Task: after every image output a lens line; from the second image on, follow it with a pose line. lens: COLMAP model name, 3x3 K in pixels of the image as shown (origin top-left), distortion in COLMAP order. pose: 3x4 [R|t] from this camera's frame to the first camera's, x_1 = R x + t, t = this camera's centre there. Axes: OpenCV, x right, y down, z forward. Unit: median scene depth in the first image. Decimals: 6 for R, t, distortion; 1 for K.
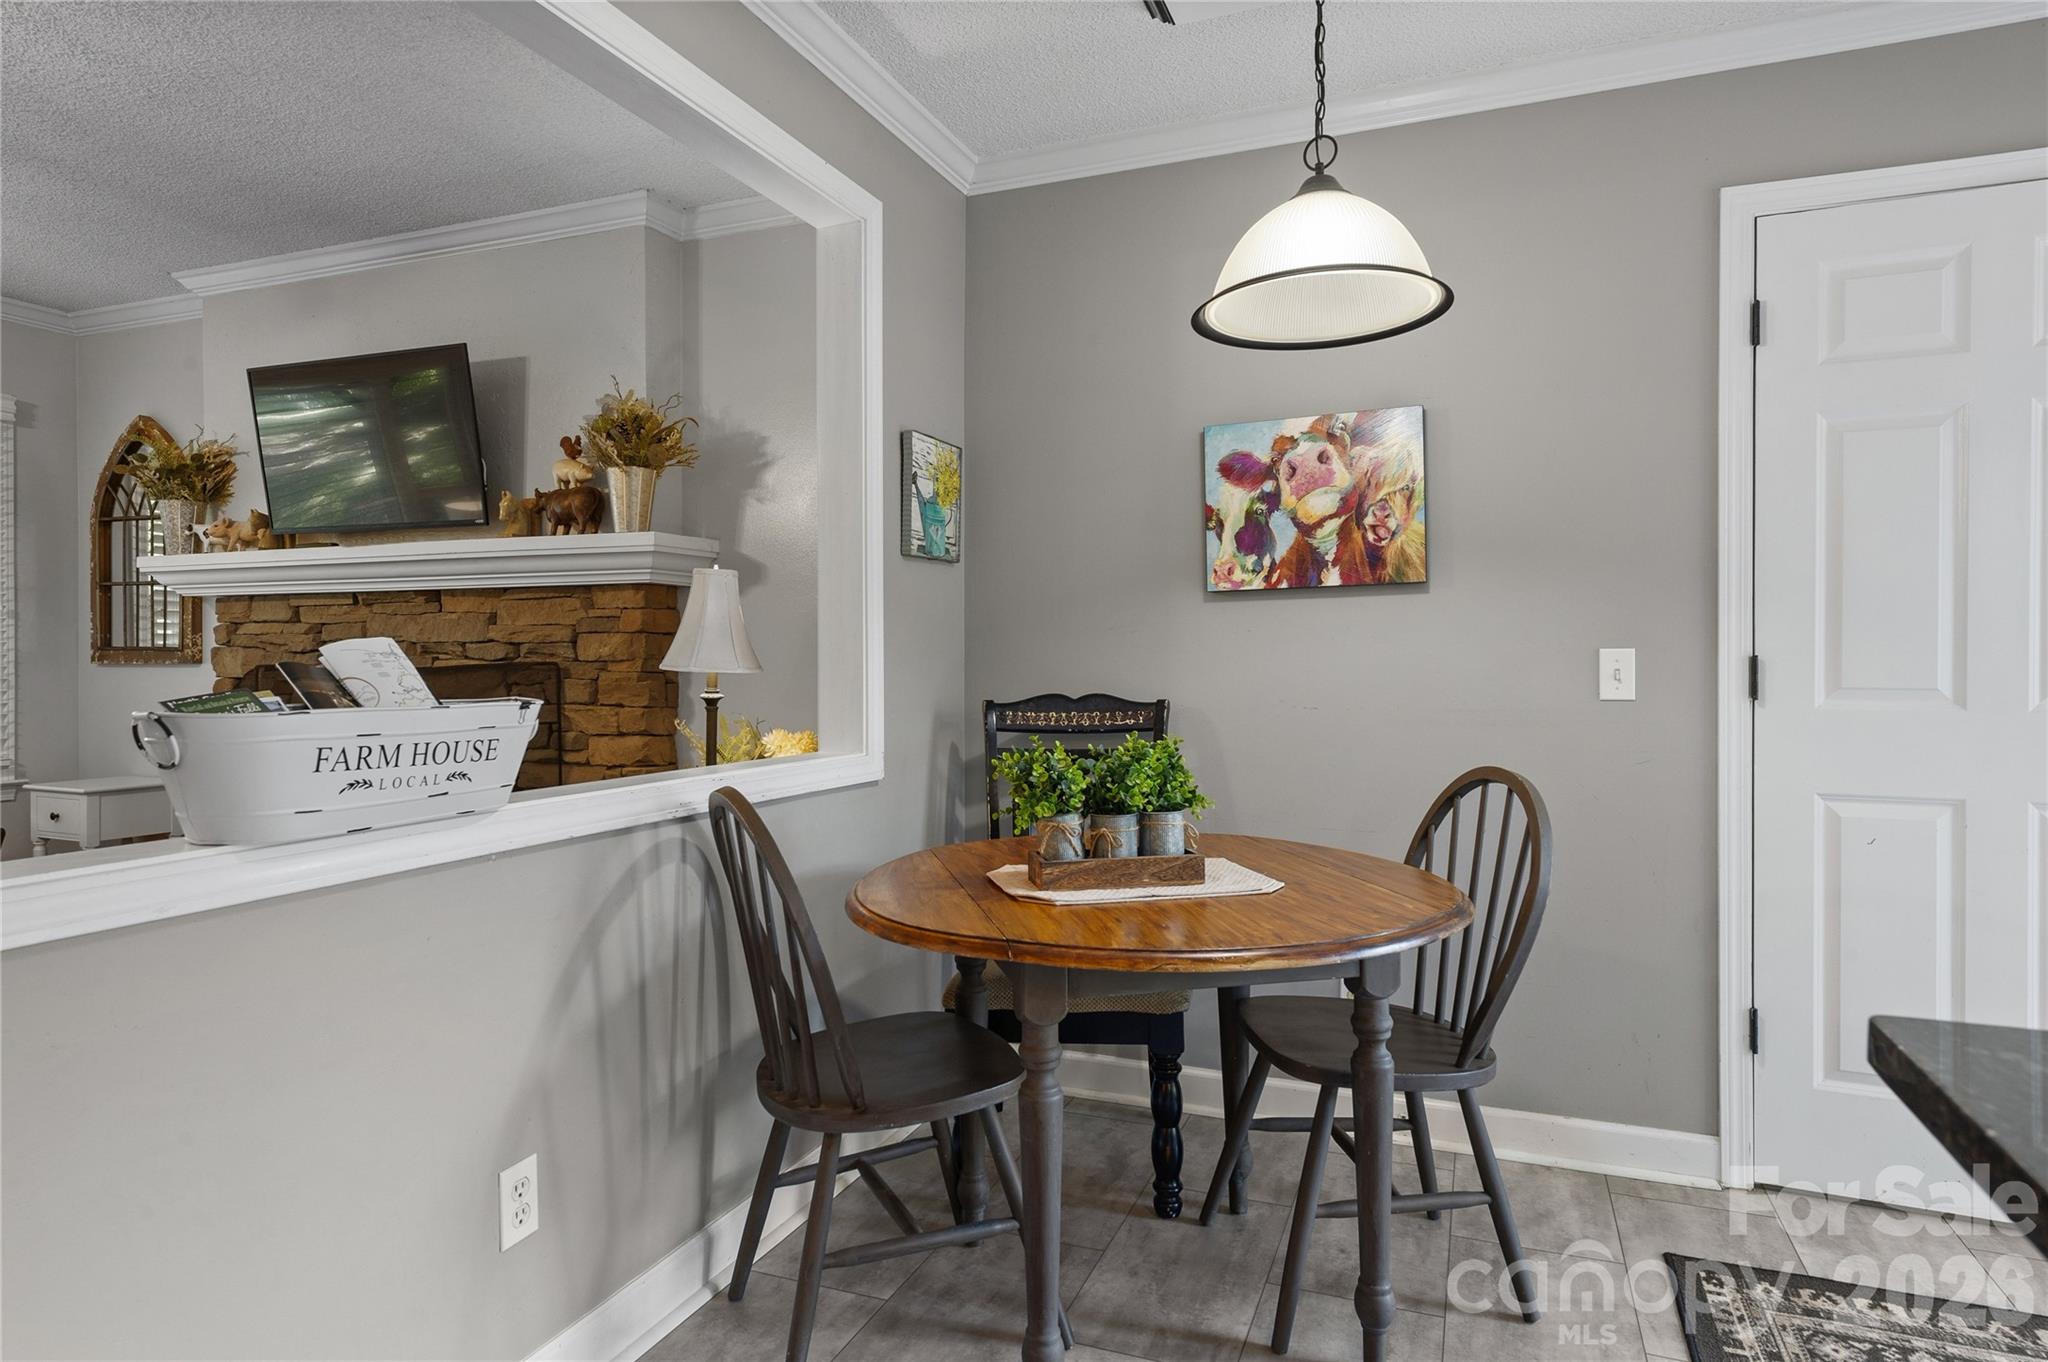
lens RADIAL K [[1115.2, 0, 1022.9], [0, 1115.2, 665.3], [0, 0, 1]] dist [0.001353, 0.000121]
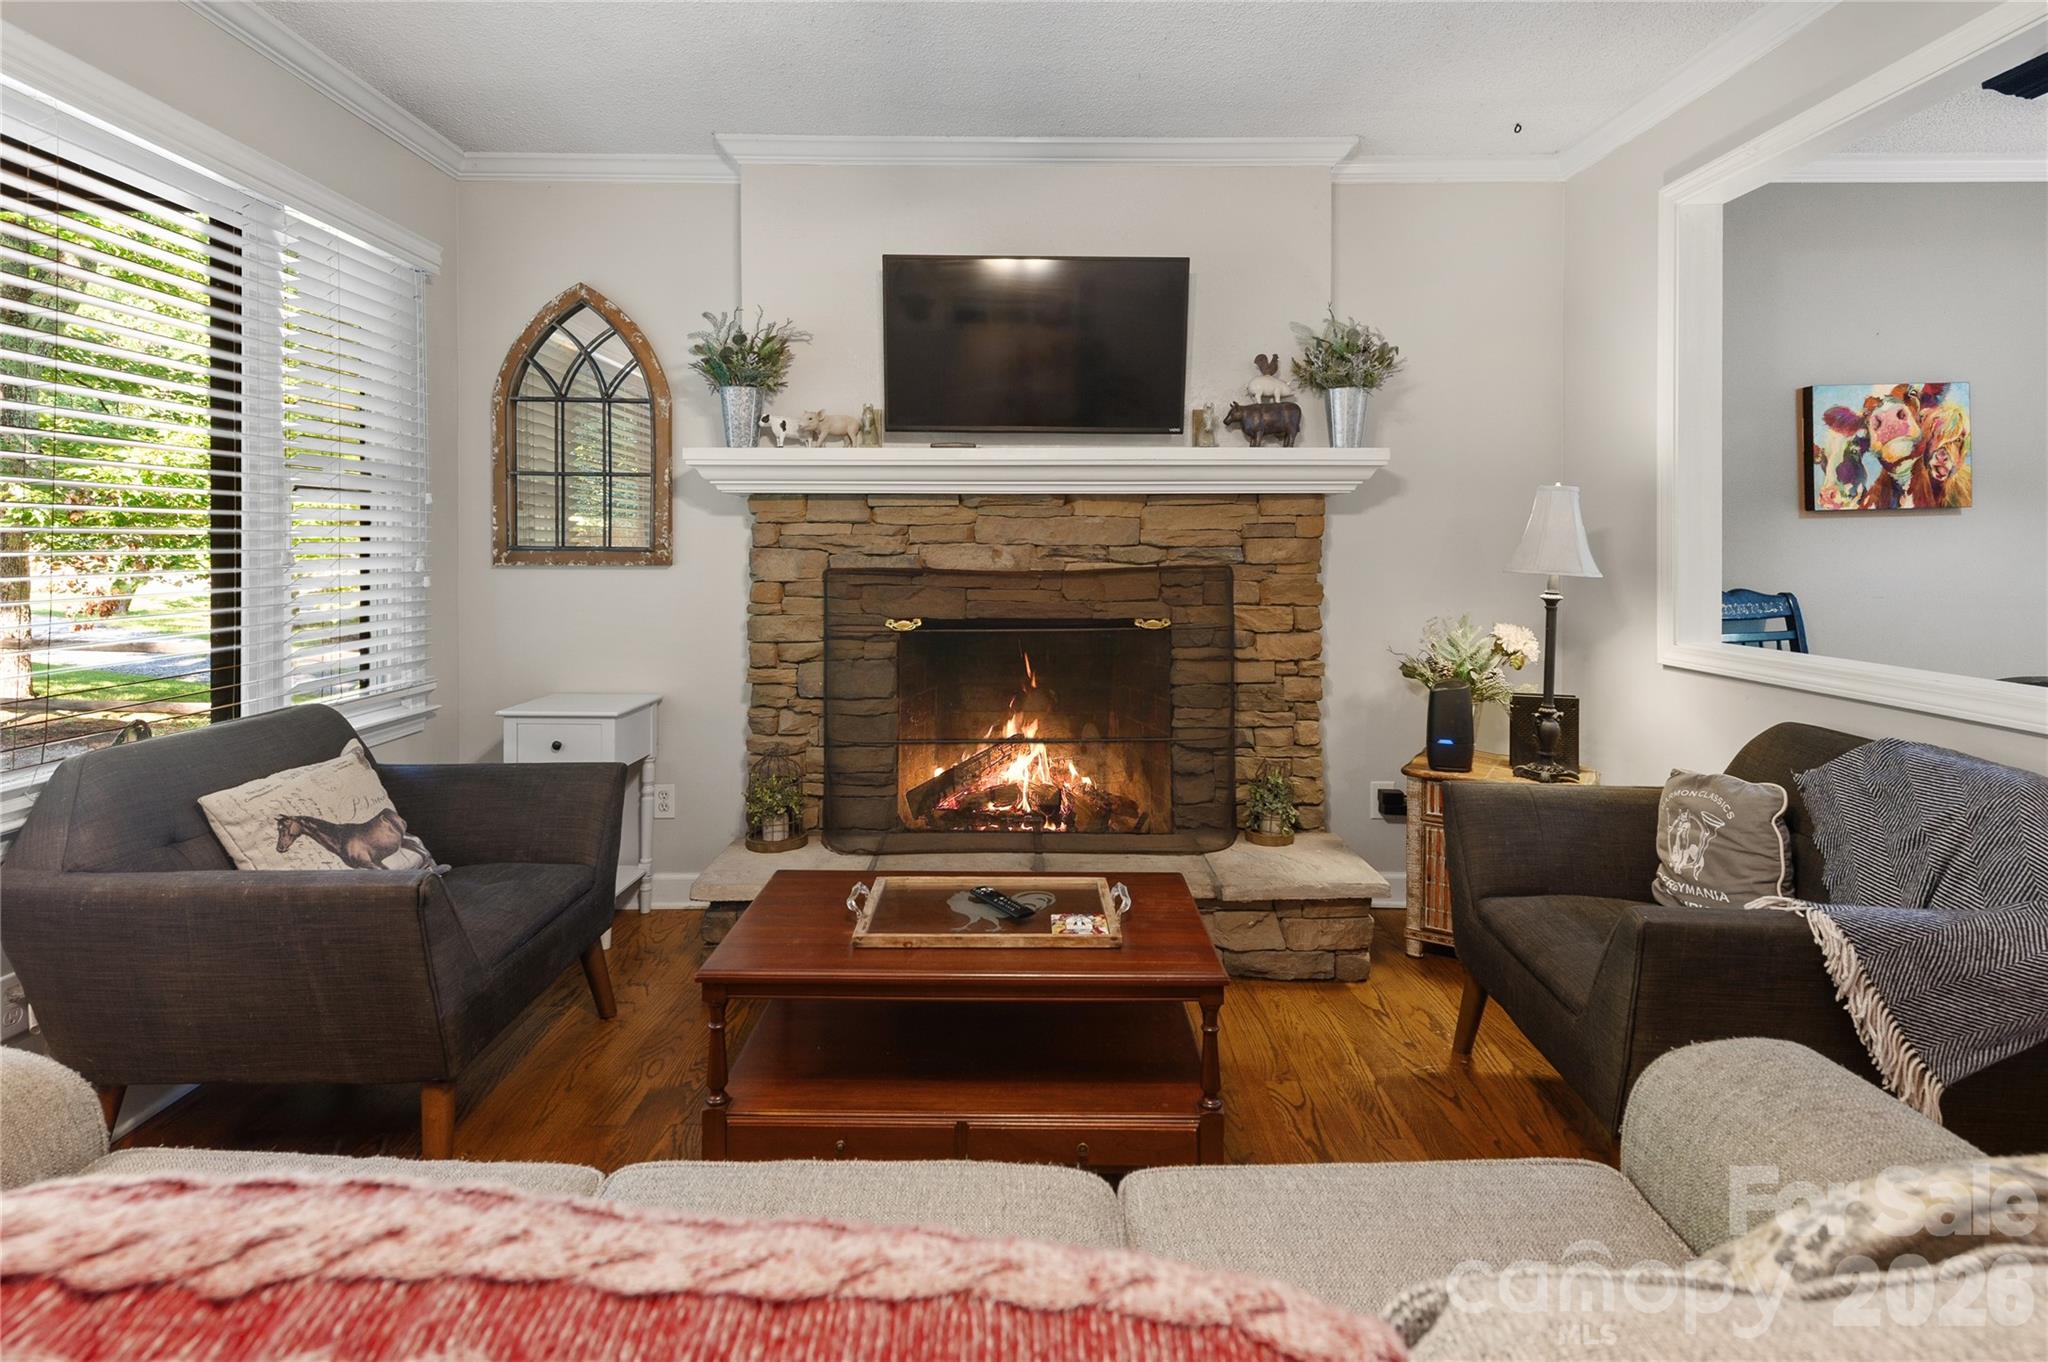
lens RADIAL K [[986.8, 0, 1016.3], [0, 986.8, 551.7], [0, 0, 1]] dist [0.018318, -0.012524]
pose [[0.936512, -0.003529, 0.350617, -1.147282], [0.001800, 0.999985, 0.005256, -0.025446], [-0.350630, -0.004291, 0.936504, 0.231078]]
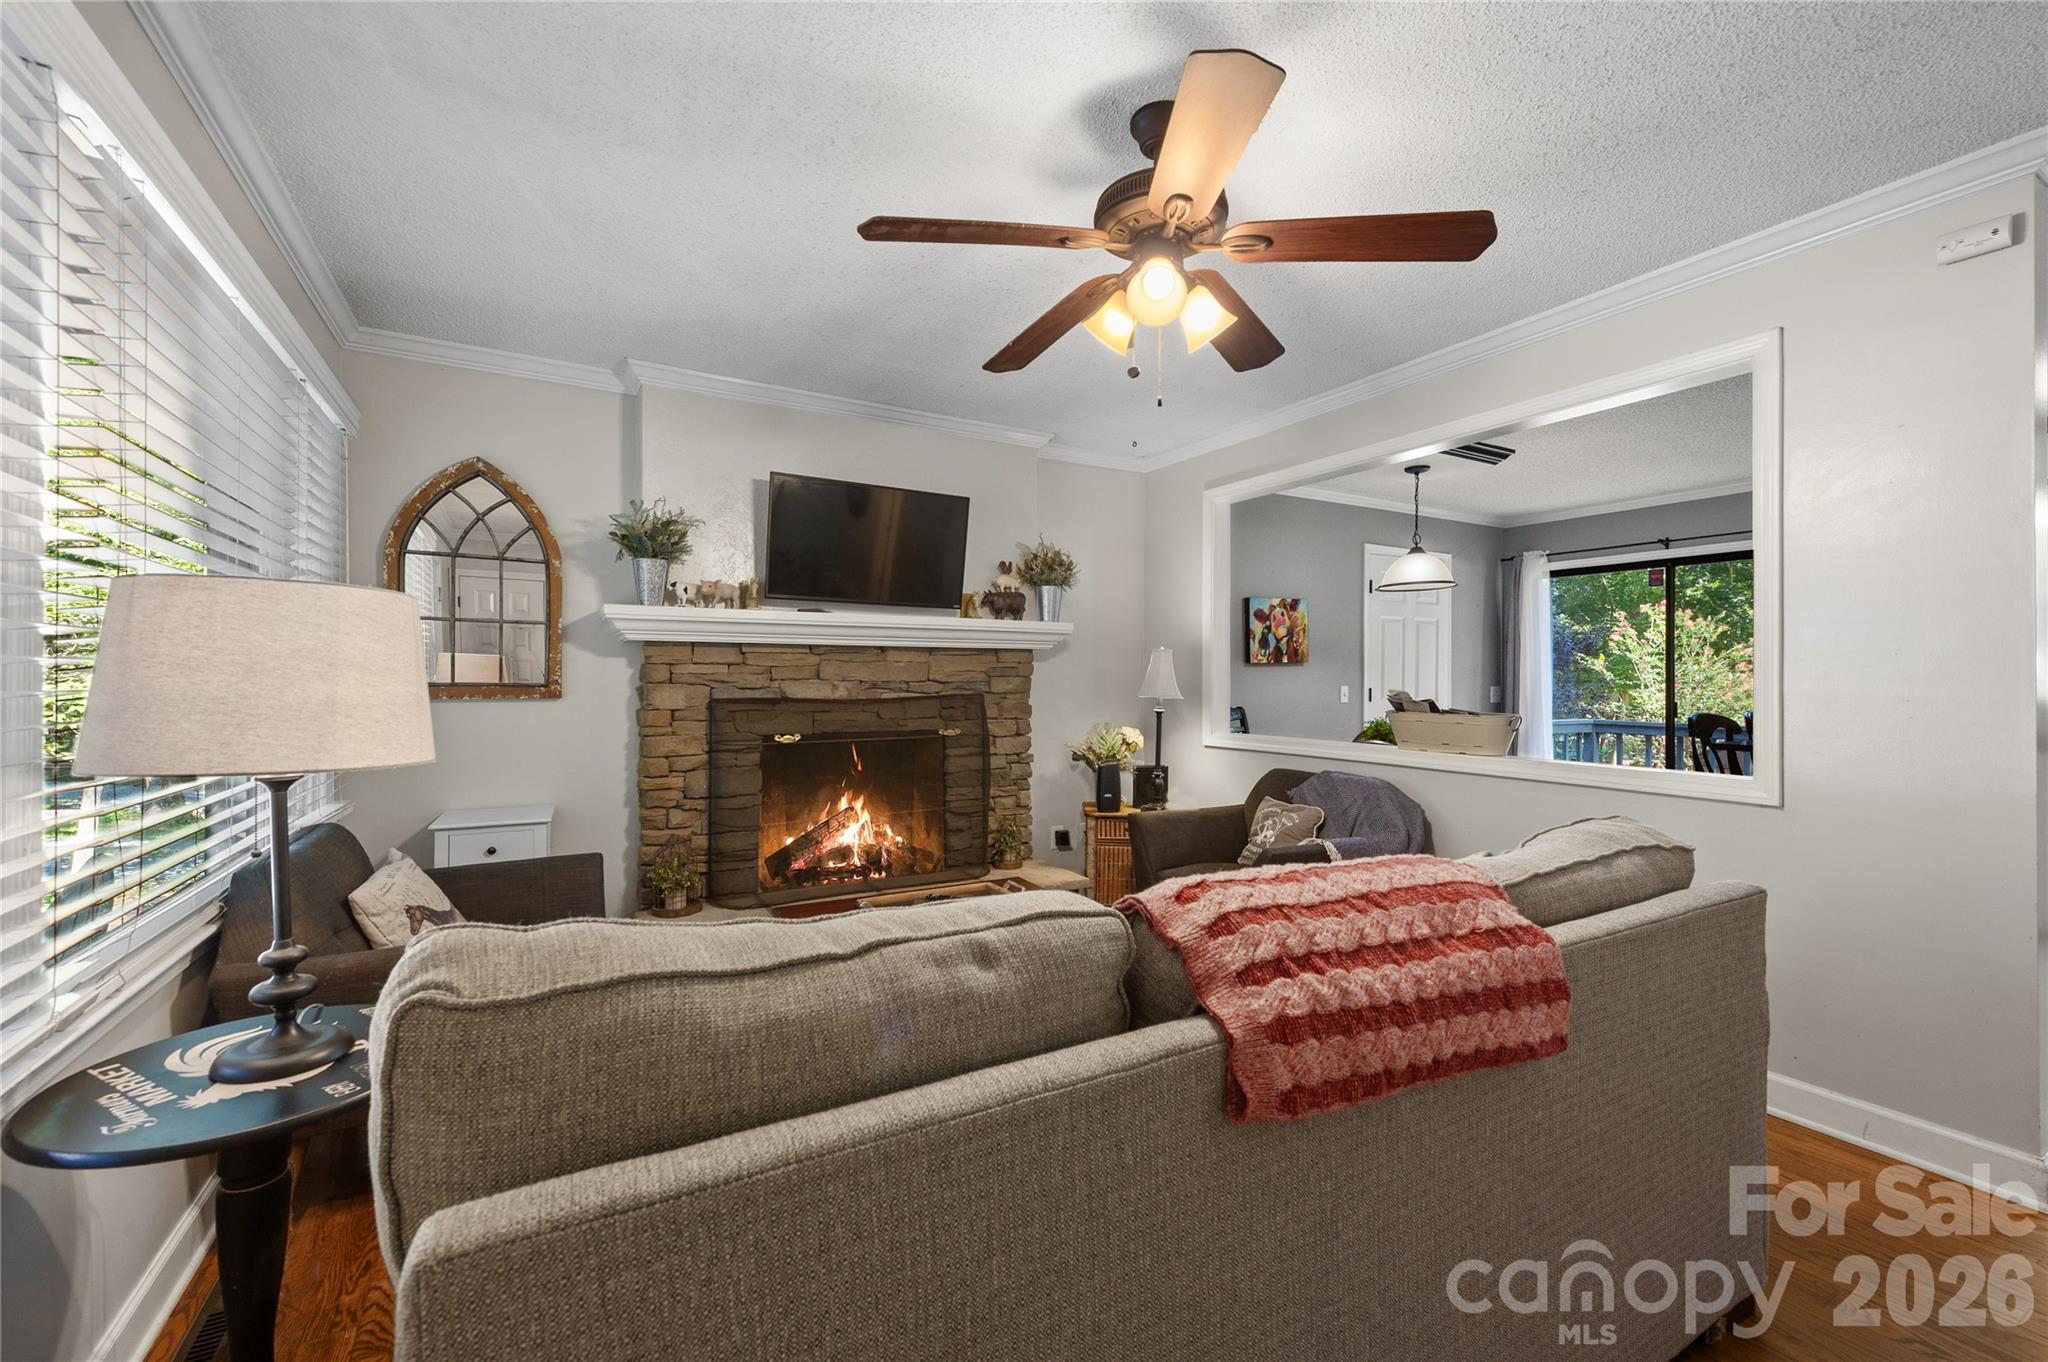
lens RADIAL K [[820.8, 0, 1004.5], [0, 820.8, 681.0], [0, 0, 1]] dist [0.002033, -0.000077]
pose [[0.649554, -0.002303, 0.760312, -1.619206], [0.000840, 0.999997, 0.002312, -0.030493], [-0.760315, -0.000863, 0.649554, 0.221955]]
